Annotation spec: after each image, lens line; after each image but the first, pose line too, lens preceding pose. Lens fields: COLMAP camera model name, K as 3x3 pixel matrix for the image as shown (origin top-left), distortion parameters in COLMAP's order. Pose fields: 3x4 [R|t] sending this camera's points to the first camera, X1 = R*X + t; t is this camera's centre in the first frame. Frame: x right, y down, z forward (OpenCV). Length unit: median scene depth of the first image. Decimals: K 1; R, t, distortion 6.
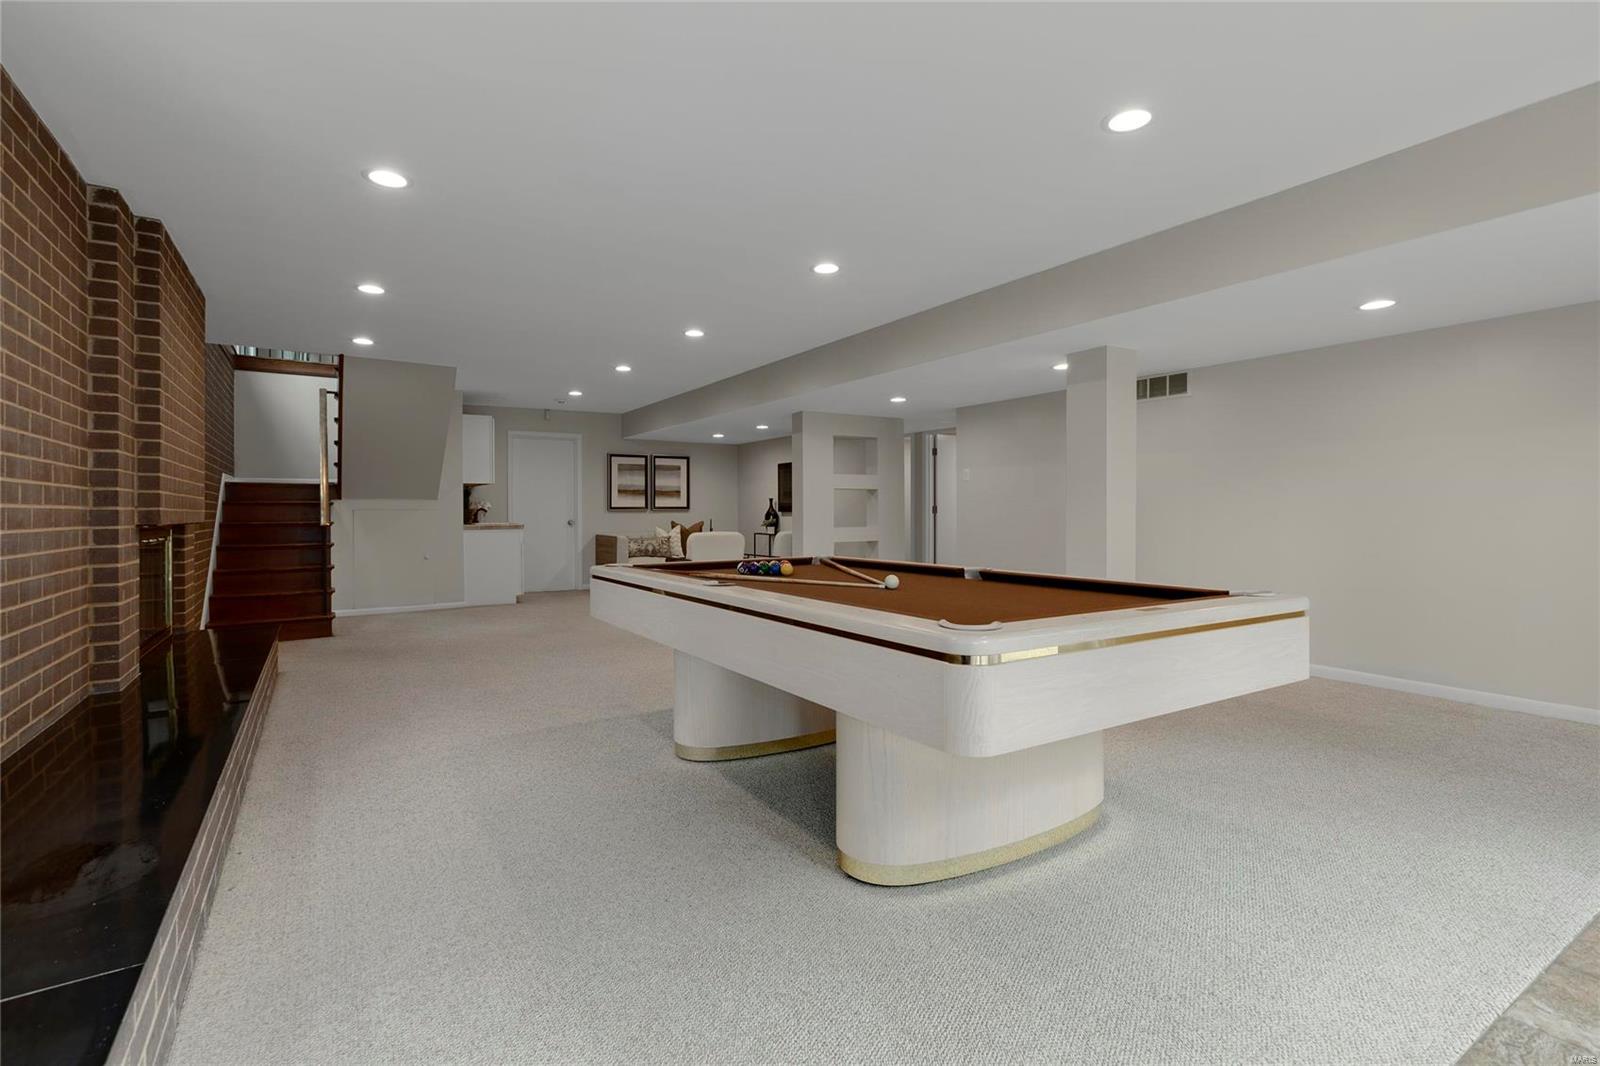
lens RADIAL K [[739.8, 0, 807.3], [0, 739.8, 519.8], [0, 0, 1]] dist [0.003771, -0.000521]
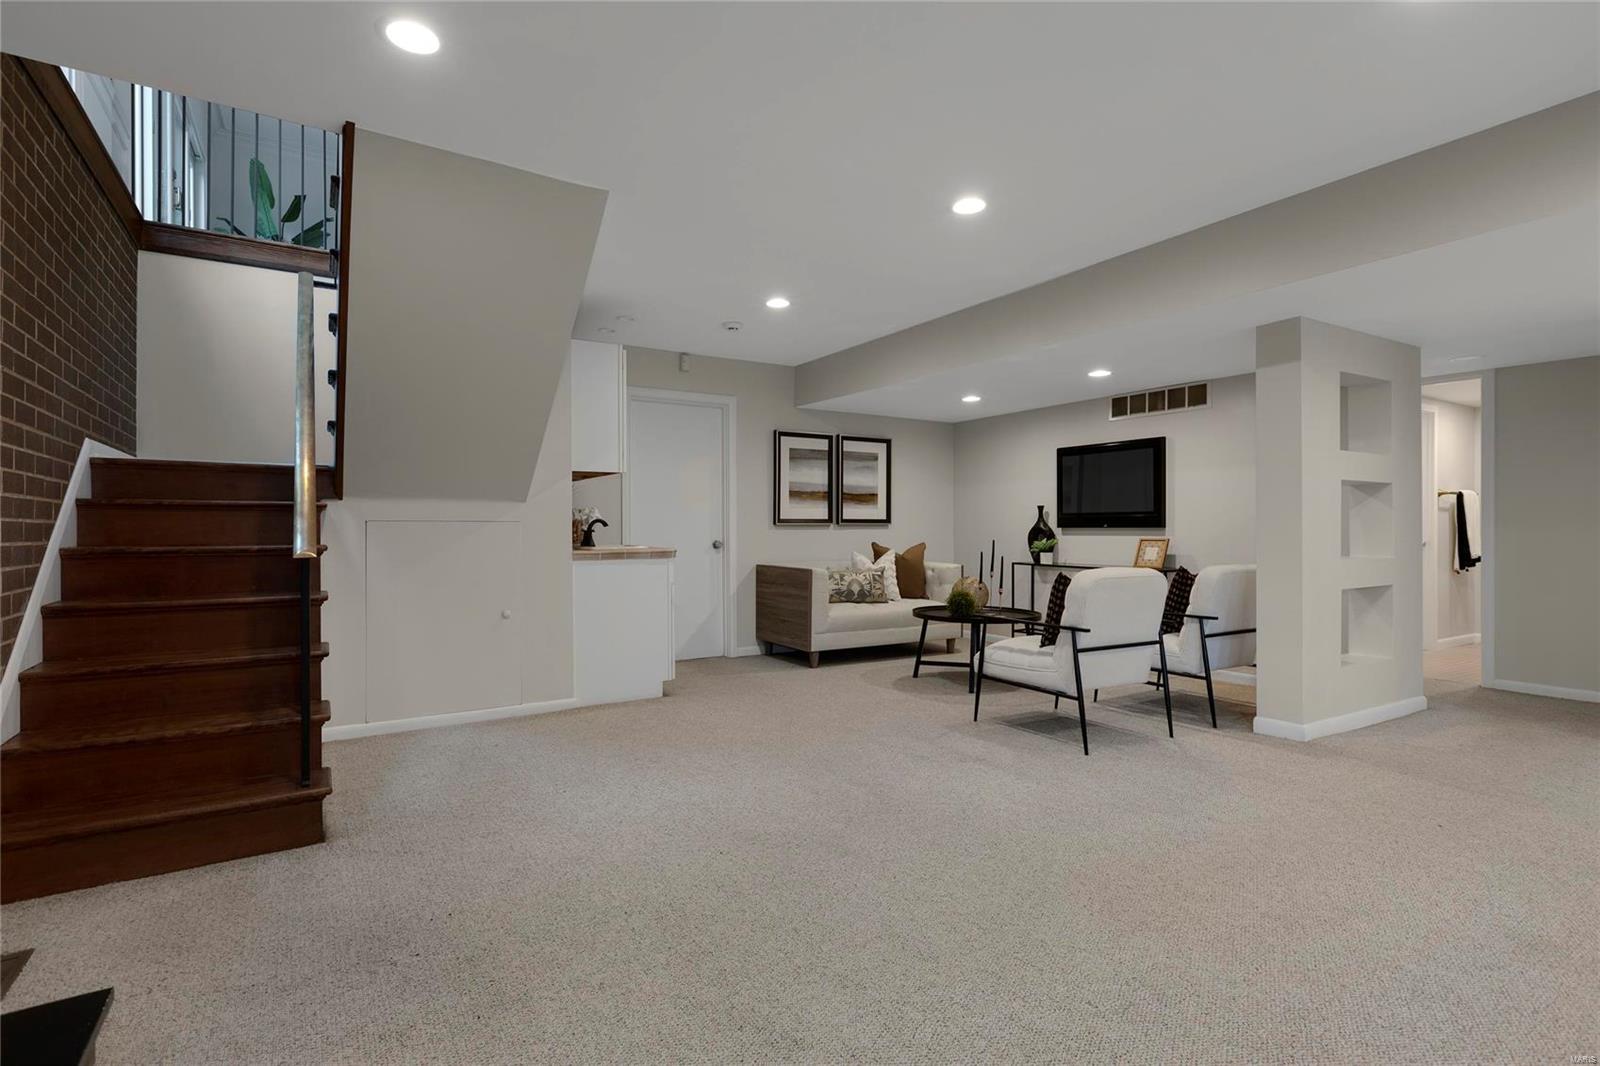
lens RADIAL K [[760.6, 0, 793.0], [0, 760.6, 535.7], [0, 0, 1]] dist [0.017261, -0.001356]
pose [[0.999856, 0.004219, -0.016452, -0.248323], [-0.004232, 0.999991, -0.000747, -0.003149], [0.016449, 0.000817, 0.999864, 0.384524]]
